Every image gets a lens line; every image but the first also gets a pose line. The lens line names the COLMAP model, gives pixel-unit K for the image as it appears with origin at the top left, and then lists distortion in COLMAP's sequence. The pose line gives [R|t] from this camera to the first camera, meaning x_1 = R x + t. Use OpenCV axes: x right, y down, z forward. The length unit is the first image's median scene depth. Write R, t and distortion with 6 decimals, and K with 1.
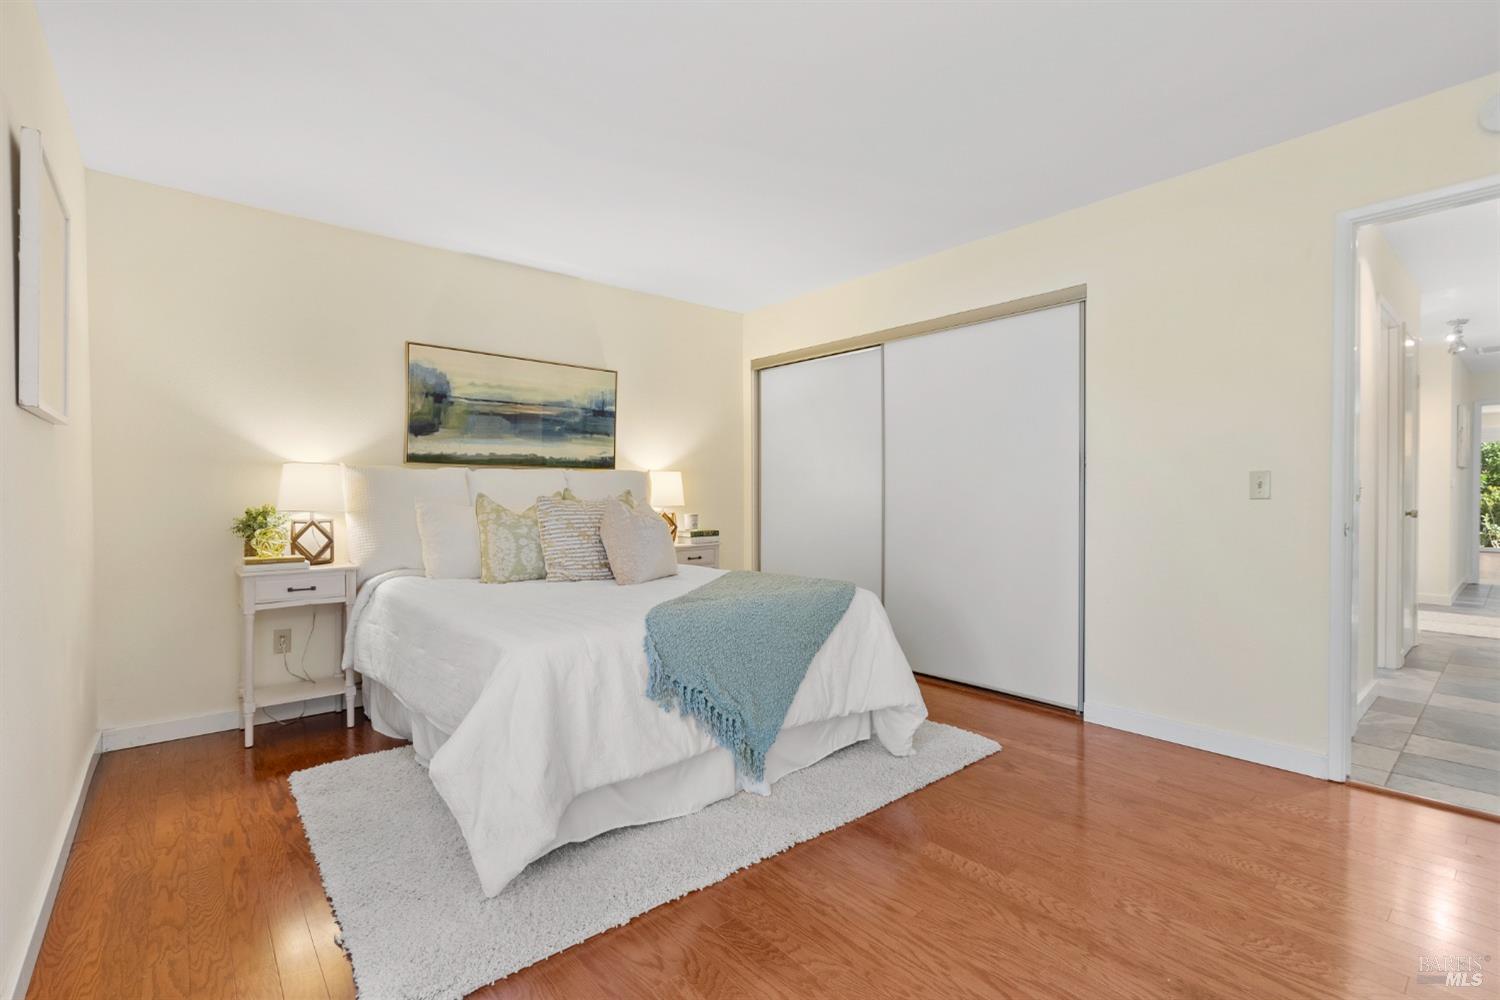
lens RADIAL K [[682.0, 0, 747.0], [0, 682.0, 498.0], [0, 0, 1]] dist [-0.000793, 0.000460]
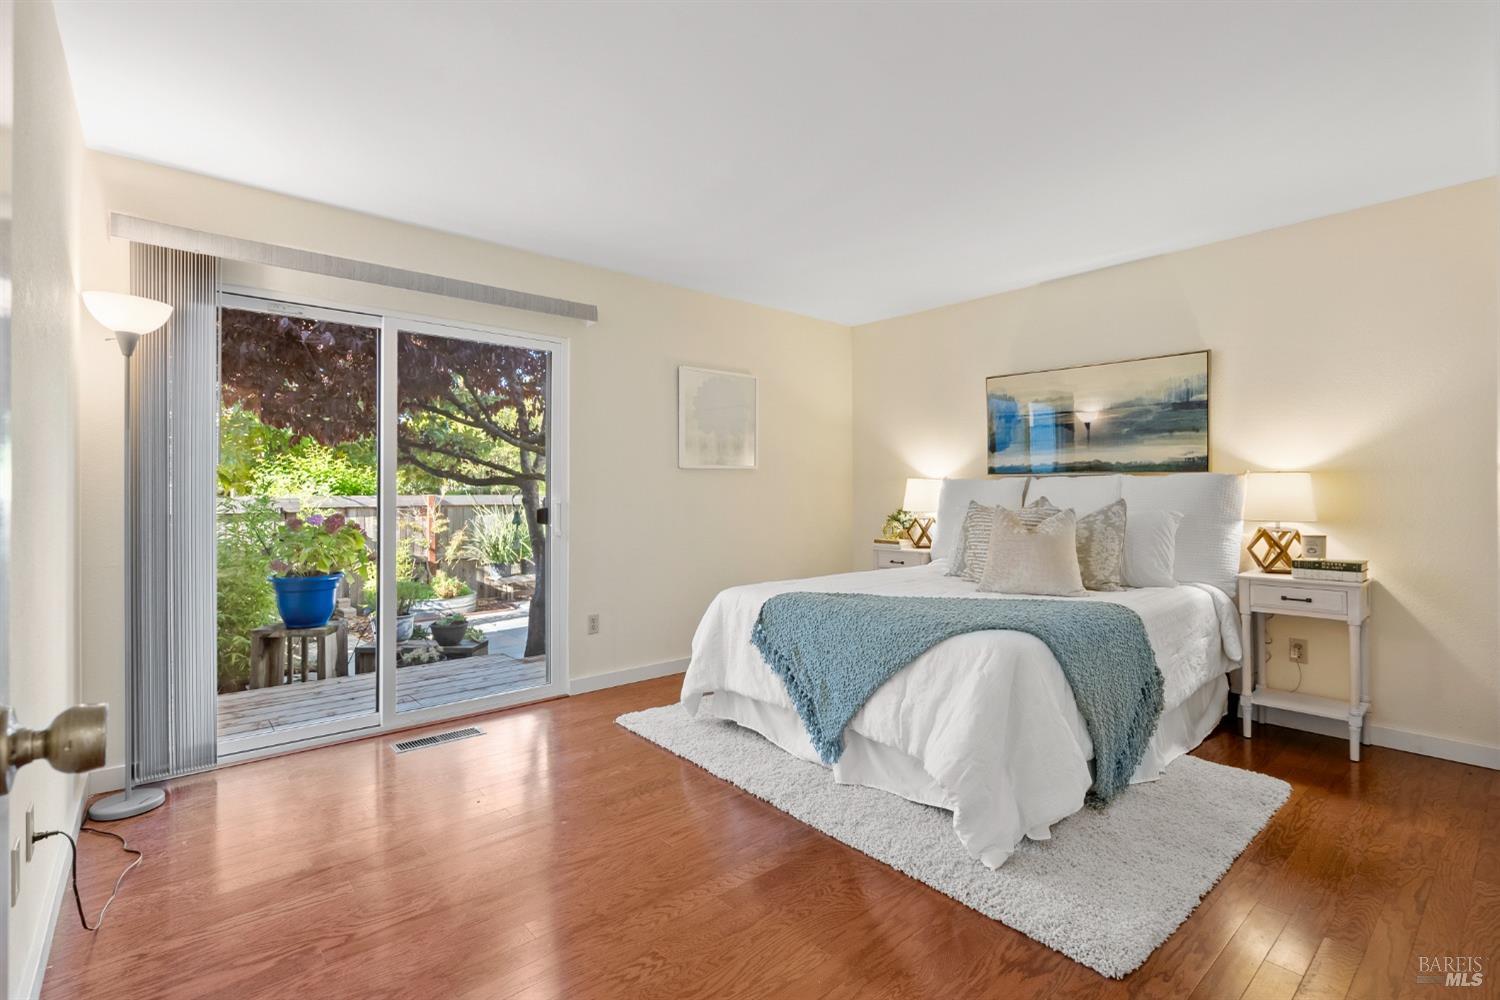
lens RADIAL K [[682.0, 0, 746.8], [0, 682.0, 493.1], [0, 0, 1]] dist [-0.000793, 0.000460]
pose [[0.016764, 0.000448, -0.999859, 0.653653], [-0.009290, 0.999957, 0.000292, -0.013924], [0.999816, 0.009284, 0.016767, 0.488878]]
